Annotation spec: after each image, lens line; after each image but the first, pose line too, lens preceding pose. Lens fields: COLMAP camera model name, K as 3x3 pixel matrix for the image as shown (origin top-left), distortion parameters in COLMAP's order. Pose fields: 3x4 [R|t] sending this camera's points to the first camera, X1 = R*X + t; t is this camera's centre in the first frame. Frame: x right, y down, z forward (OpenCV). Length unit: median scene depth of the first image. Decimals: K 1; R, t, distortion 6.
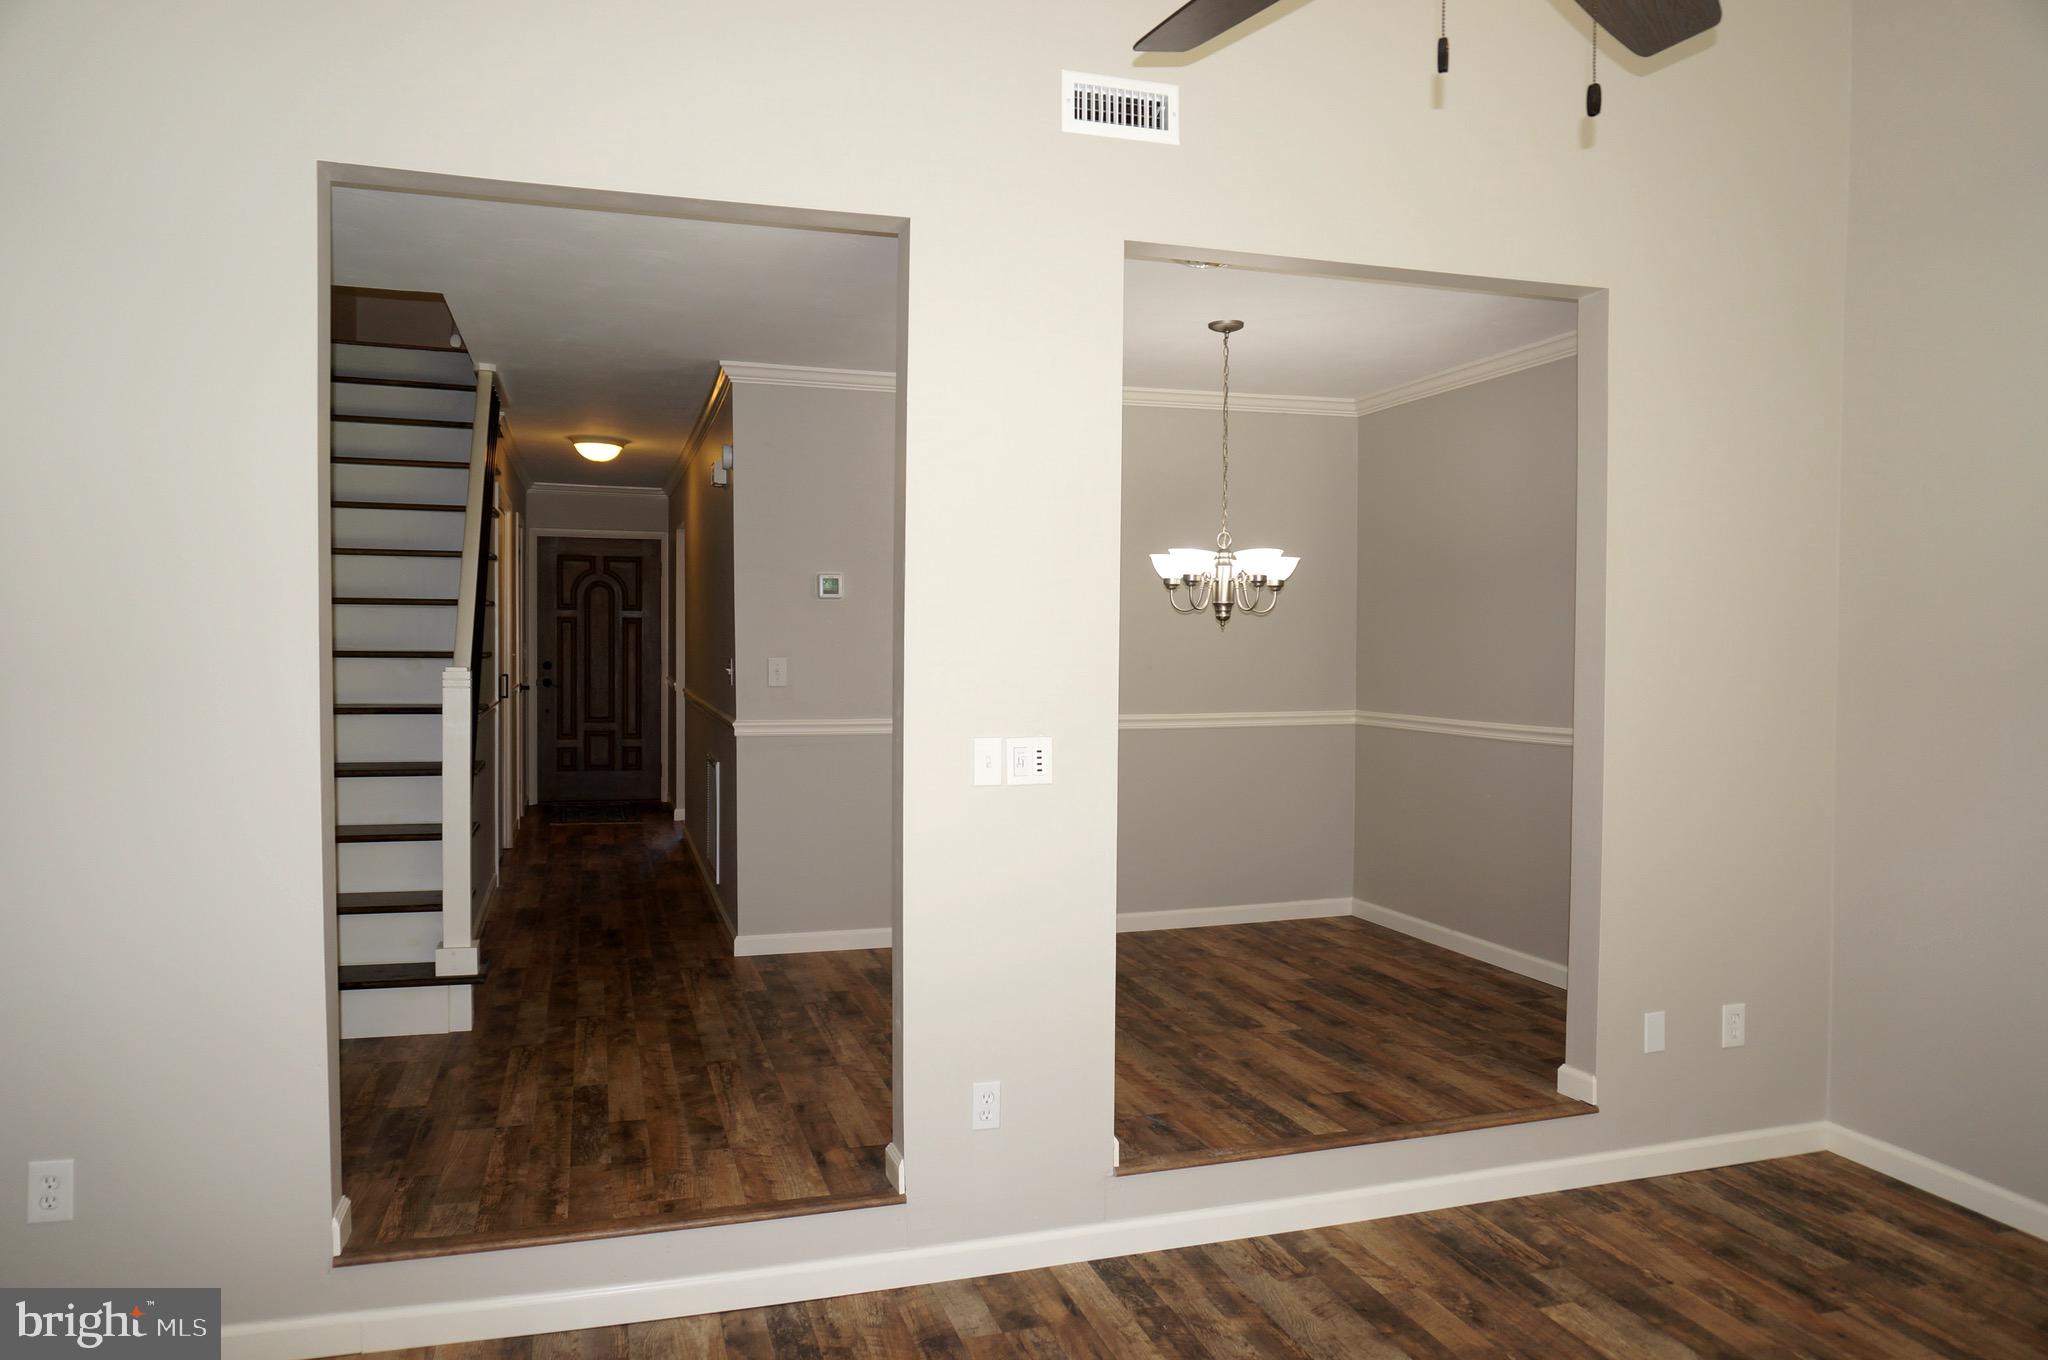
lens RADIAL K [[1386.8, 0, 1031.0], [0, 1386.8, 674.5], [0, 0, 1]] dist [-0.025239, 0.010231]
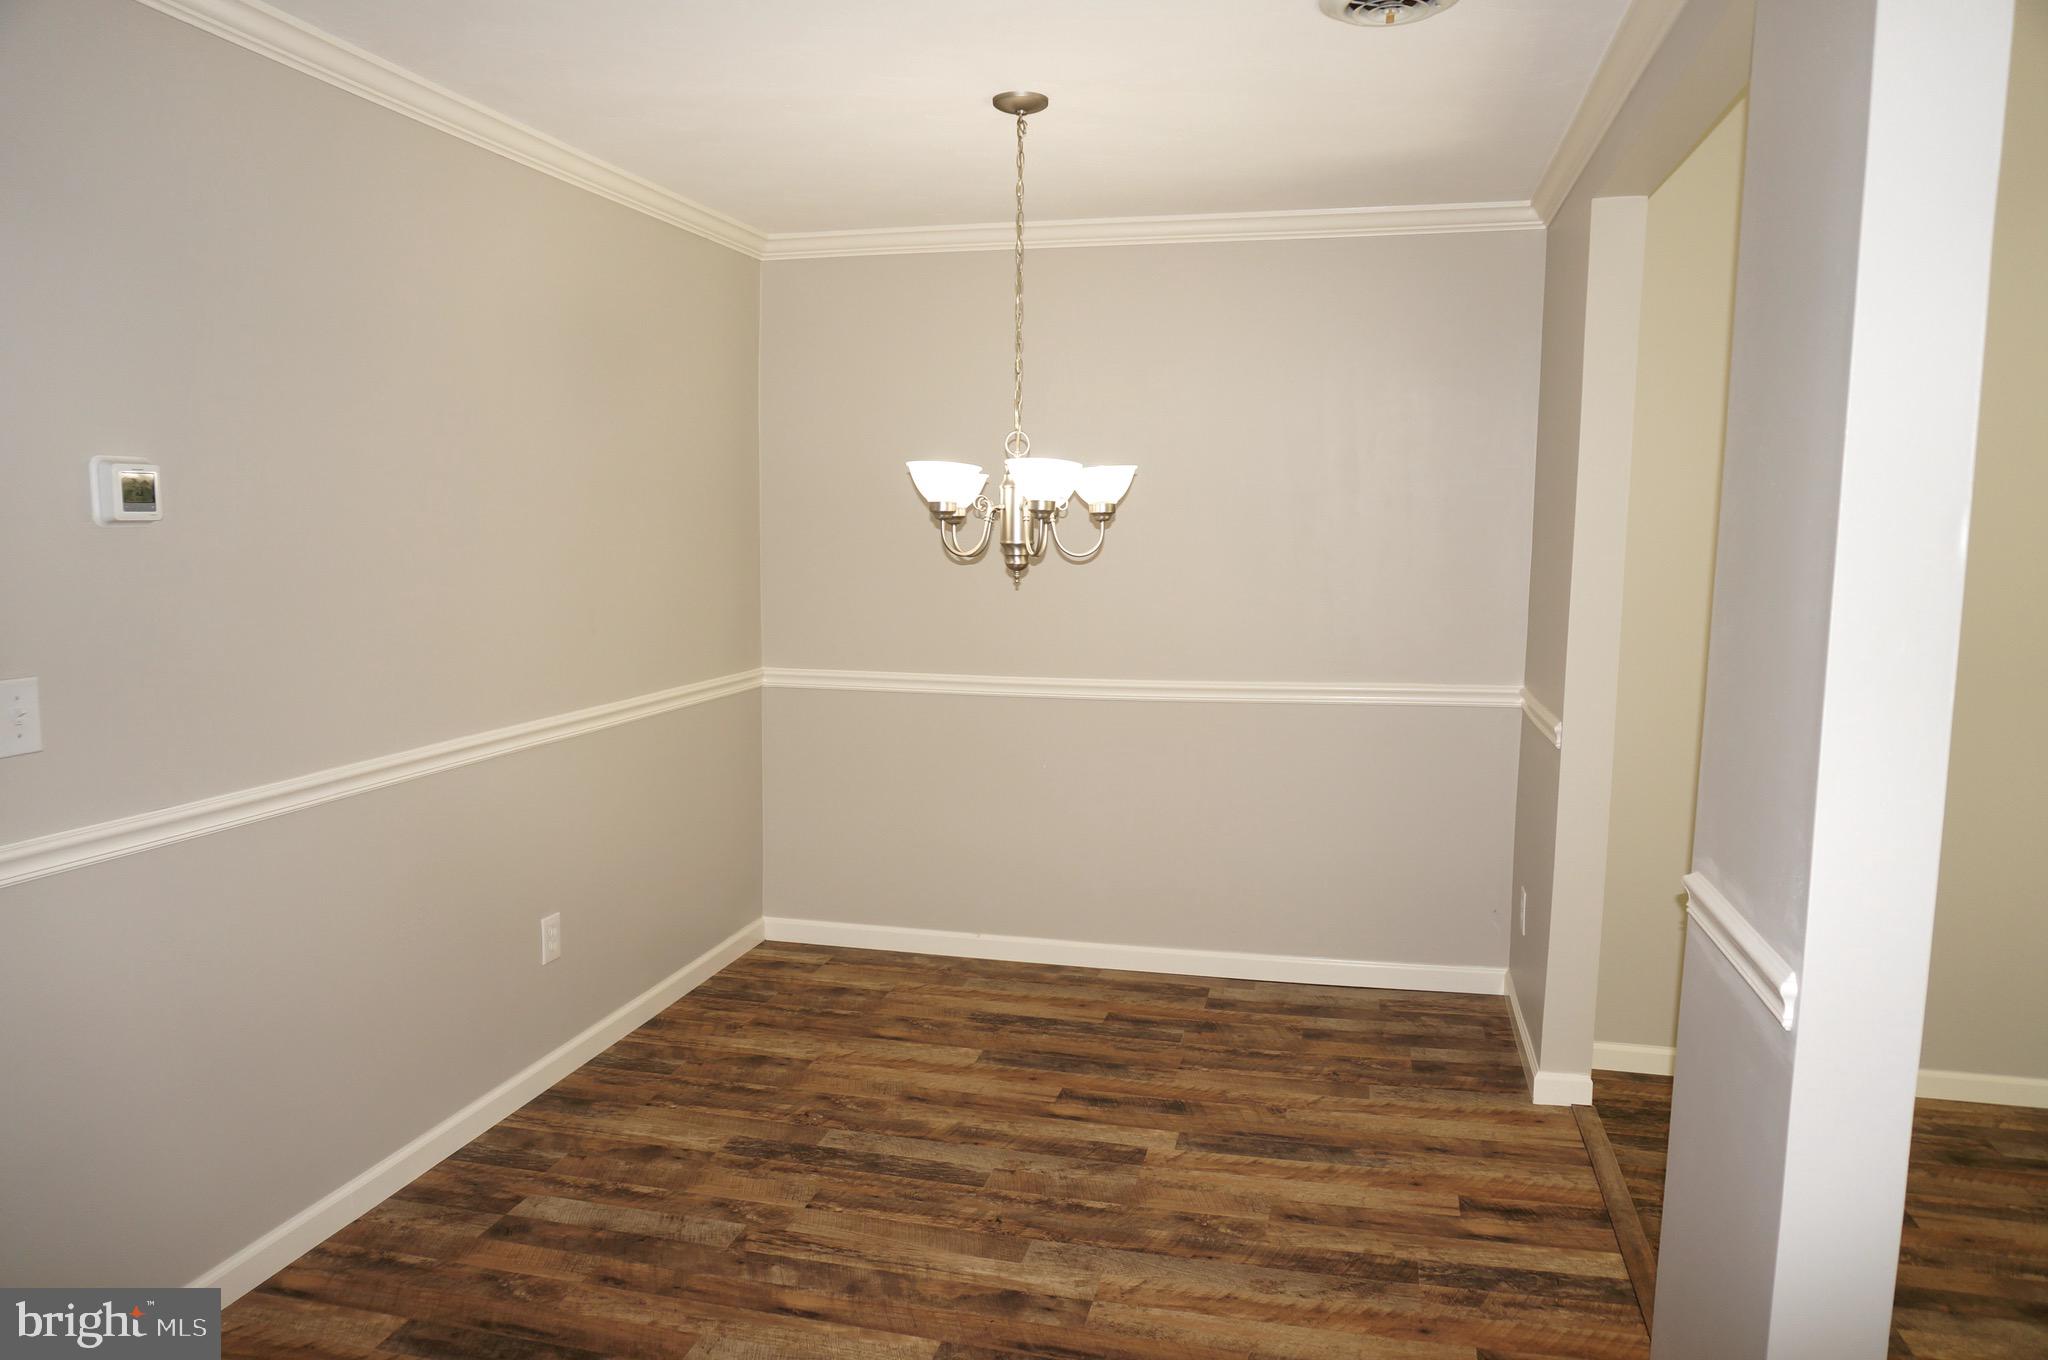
lens RADIAL K [[1386.8, 0, 1063.9], [0, 1386.8, 683.9], [0, 0, 1]] dist [-0.025239, 0.010231]
pose [[0.516126, -0.099264, 0.850741, -0.438875], [0.015087, 0.994161, 0.106845, -0.059373], [-0.856380, -0.042310, 0.514610, 0.694487]]
